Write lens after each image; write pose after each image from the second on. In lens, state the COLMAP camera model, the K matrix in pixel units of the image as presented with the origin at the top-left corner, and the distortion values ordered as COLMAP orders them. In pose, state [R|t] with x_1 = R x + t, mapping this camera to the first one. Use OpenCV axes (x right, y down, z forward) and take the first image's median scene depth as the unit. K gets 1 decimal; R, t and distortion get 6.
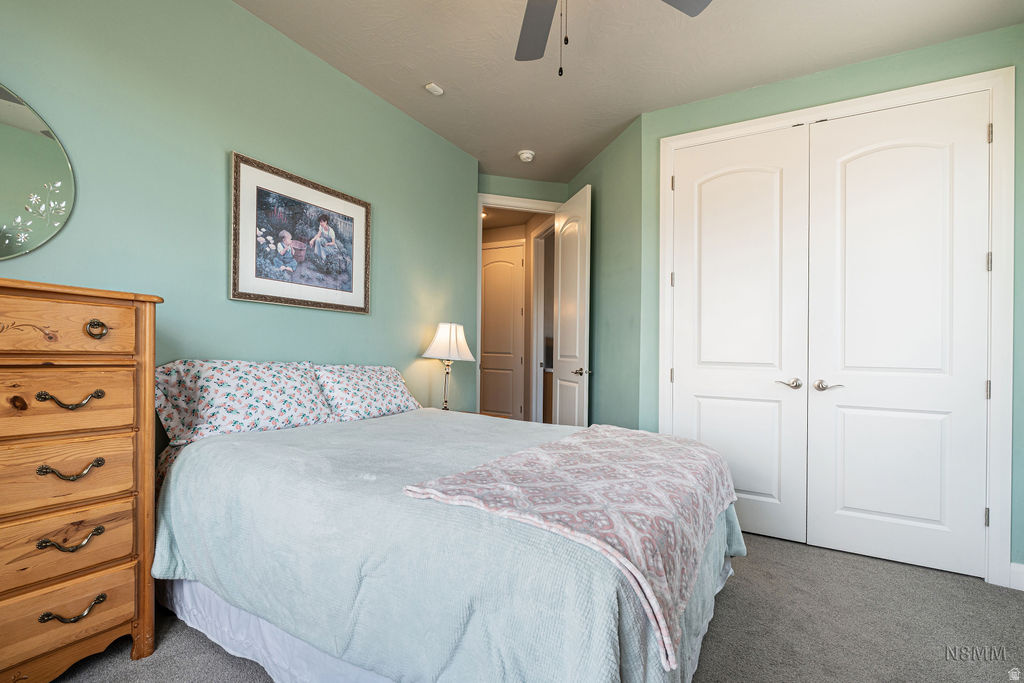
lens RADIAL K [[455.9, 0, 512.7], [0, 455.9, 349.4], [0, 0, 1]] dist [0.000477, 0.000111]
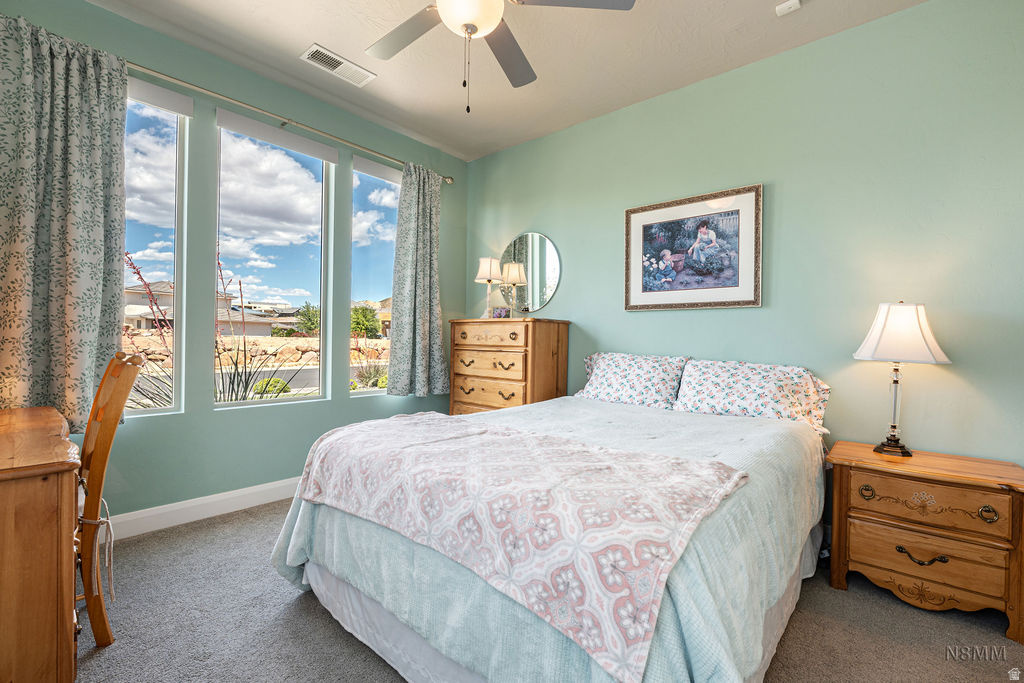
lens RADIAL K [[455.9, 0, 512.7], [0, 455.9, 343.0], [0, 0, 1]] dist [0.000477, 0.000111]
pose [[-0.162966, -0.024788, -0.986320, 0.767039], [-0.012187, 0.999659, -0.023110, 0.025525], [0.986556, 0.008254, -0.163213, 0.783237]]
